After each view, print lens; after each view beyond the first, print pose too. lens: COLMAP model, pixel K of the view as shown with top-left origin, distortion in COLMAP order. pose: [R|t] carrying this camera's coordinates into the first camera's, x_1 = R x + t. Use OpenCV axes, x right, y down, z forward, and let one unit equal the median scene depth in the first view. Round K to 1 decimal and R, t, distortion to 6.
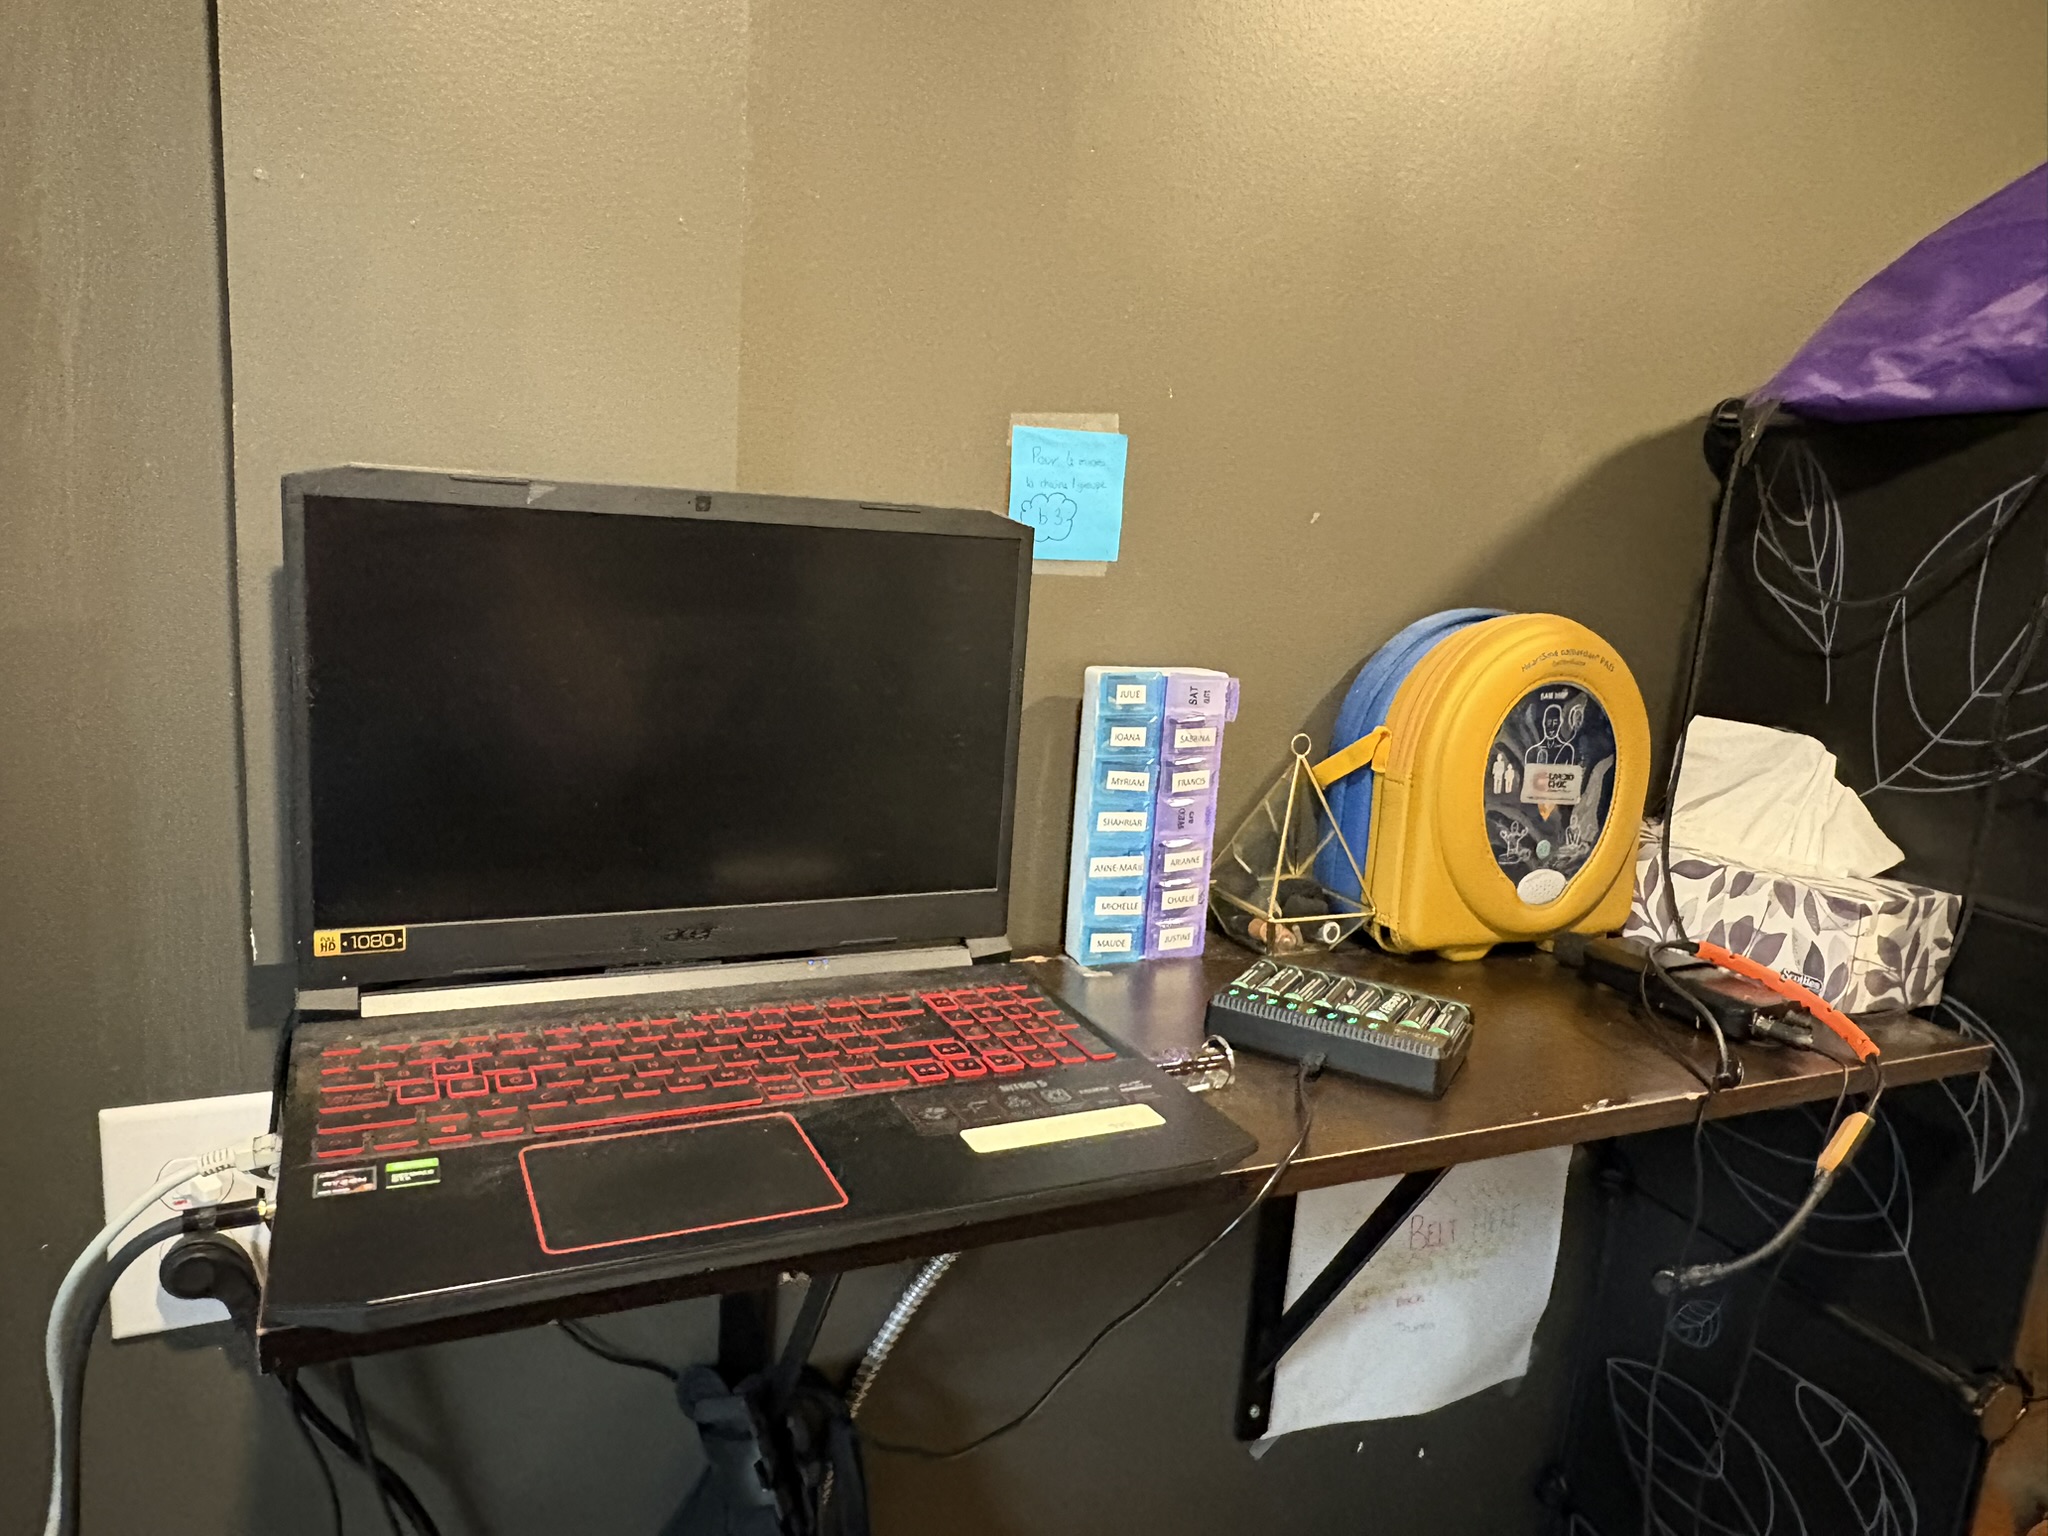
lens RADIAL K [[1334.6, 0, 1013.8], [0, 1334.6, 754.6], [0, 0, 1]] dist [0.000671, -0.000177]
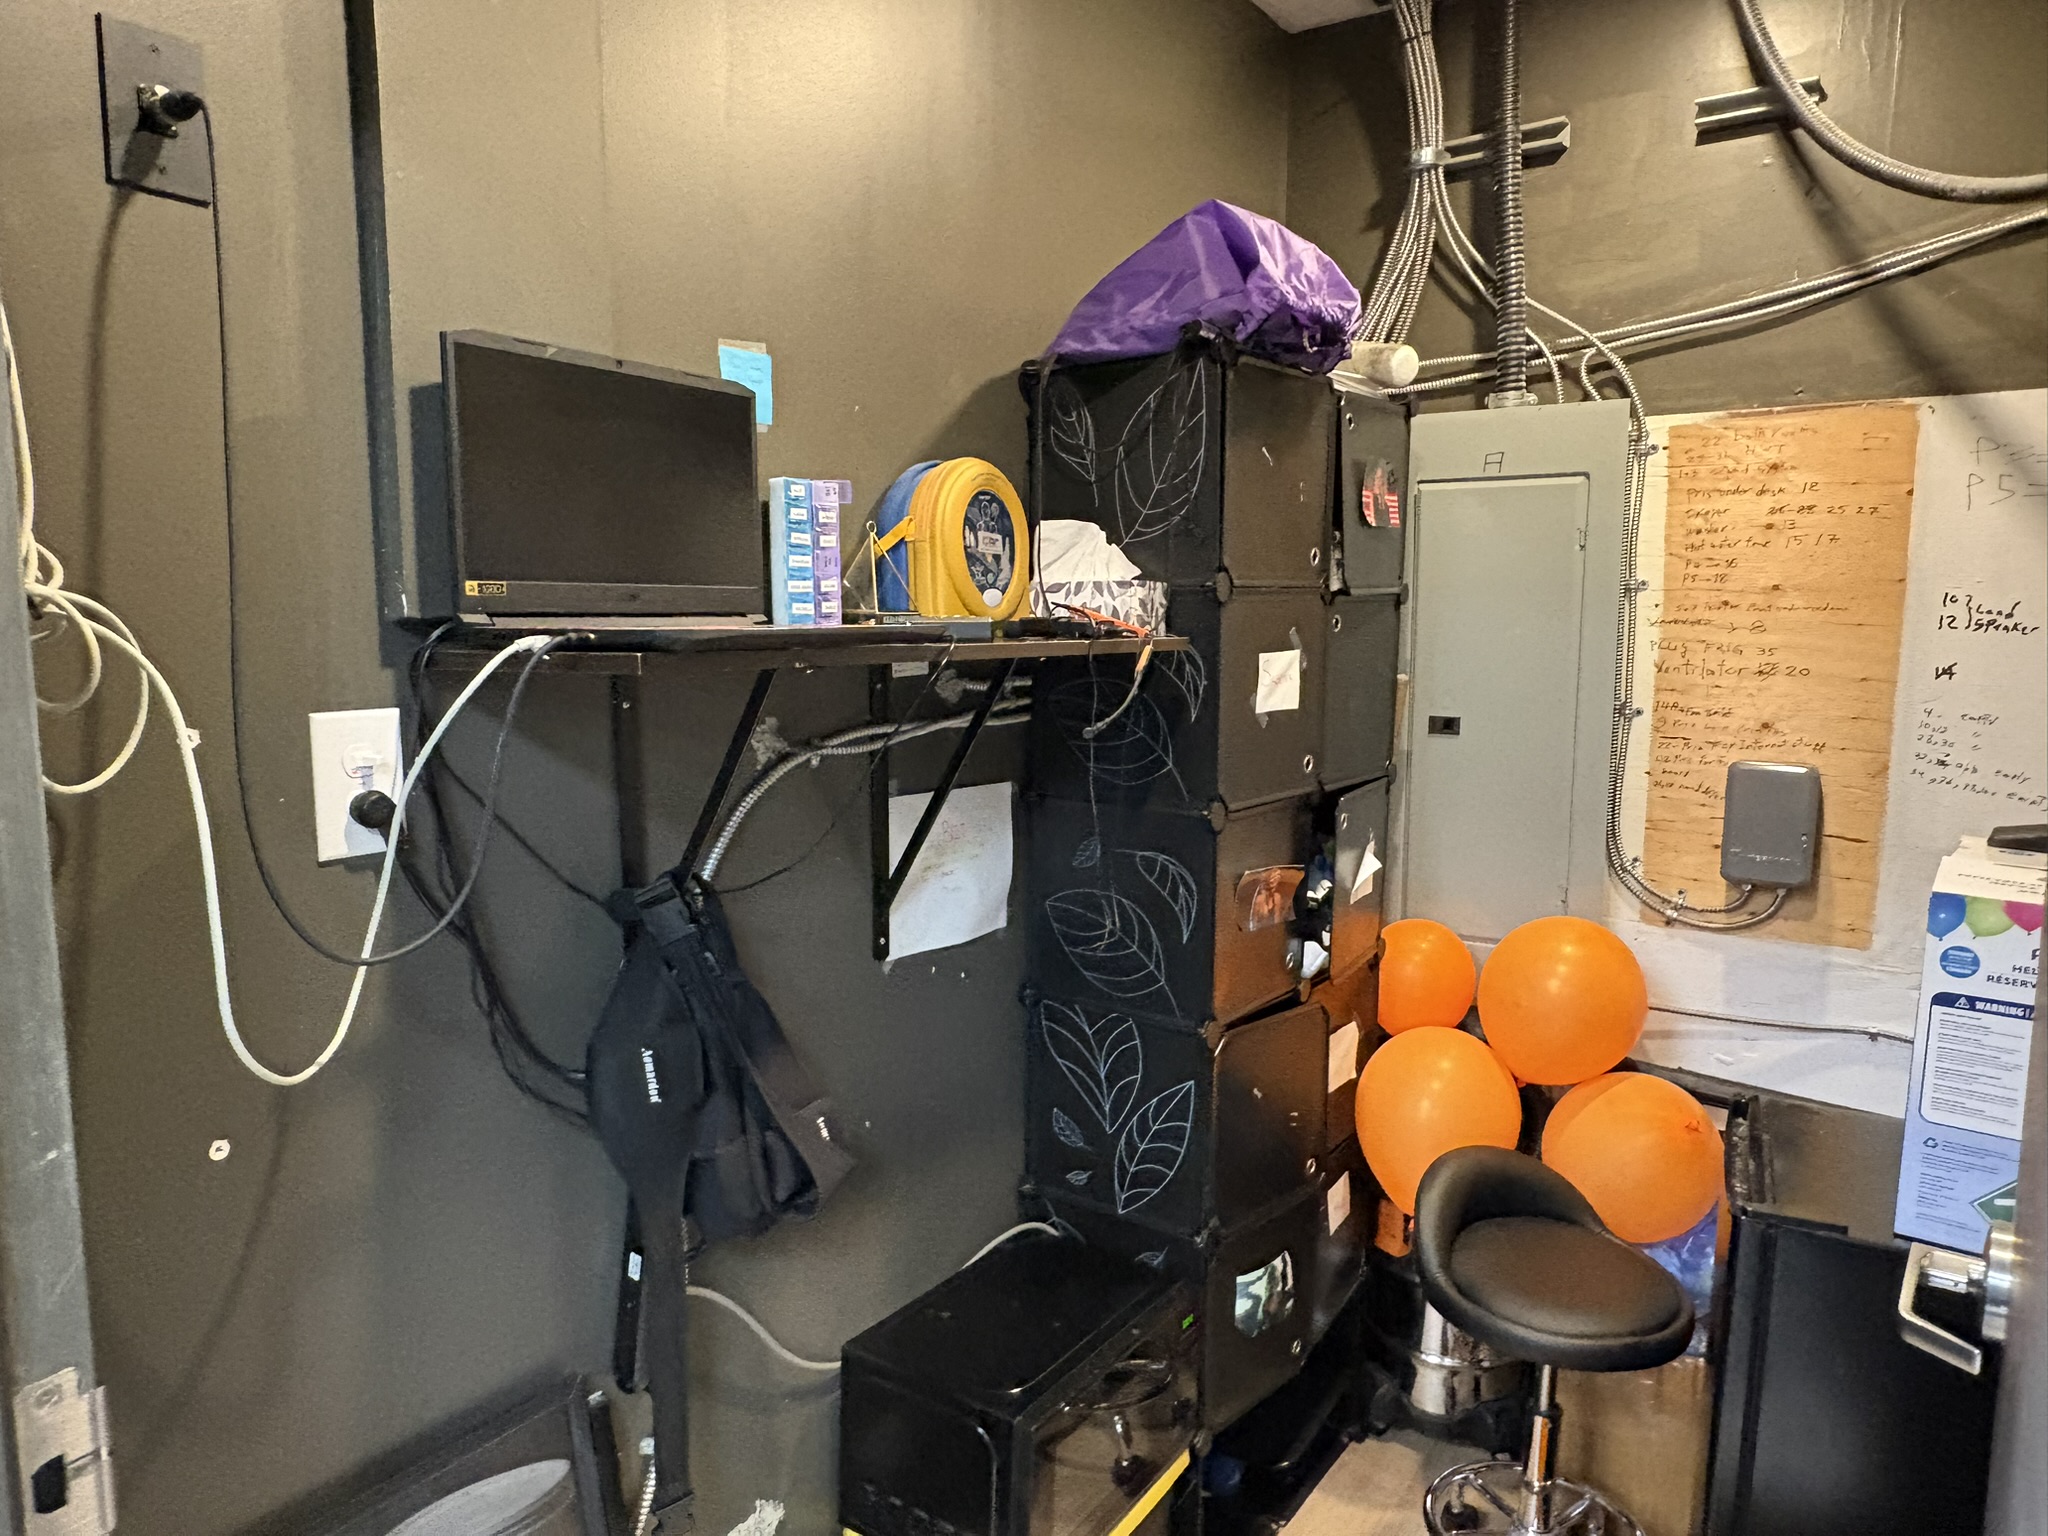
lens RADIAL K [[1334.6, 0, 1027.0], [0, 1334.6, 778.9], [0, 0, 1]] dist [0.000671, -0.000177]
pose [[0.850056, -0.135160, 0.509055, -0.600062], [0.155448, 0.987840, 0.002705, 0.371122], [-0.503231, 0.076833, 0.860730, -0.691260]]
